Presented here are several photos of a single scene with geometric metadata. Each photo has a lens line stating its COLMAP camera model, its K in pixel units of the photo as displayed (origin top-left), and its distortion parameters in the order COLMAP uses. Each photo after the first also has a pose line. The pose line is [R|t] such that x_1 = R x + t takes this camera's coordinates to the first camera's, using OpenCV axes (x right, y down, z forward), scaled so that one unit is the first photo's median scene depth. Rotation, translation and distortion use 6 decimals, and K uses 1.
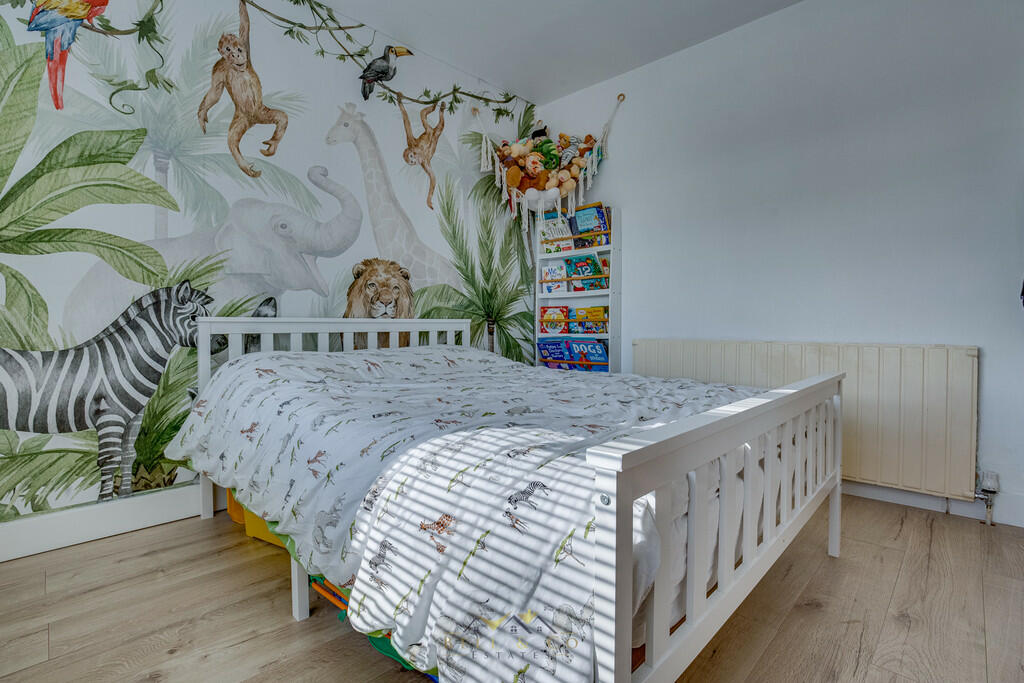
lens RADIAL K [[473.7, 0, 516.9], [0, 473.7, 343.1], [0, 0, 1]] dist [-0.017718, 0.002156]
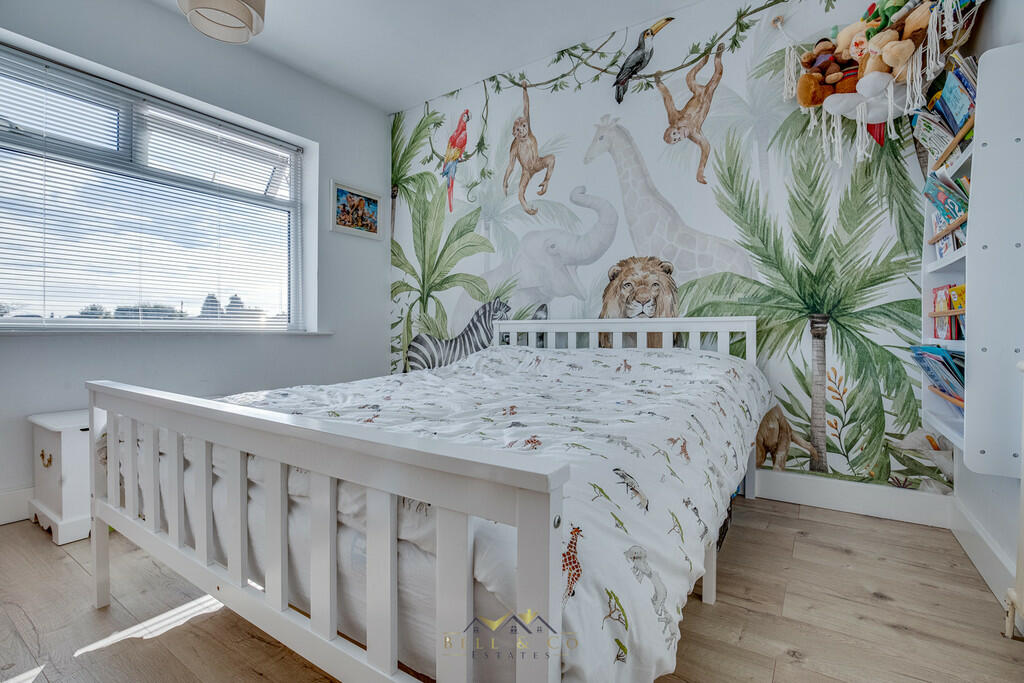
lens RADIAL K [[473.7, 0, 516.9], [0, 473.7, 334.6], [0, 0, 1]] dist [-0.017718, 0.002156]
pose [[0.204184, 0.019191, -0.978745, 0.656491], [-0.026700, 0.999545, 0.014028, -0.027487], [0.978568, 0.023268, 0.204603, 0.604798]]
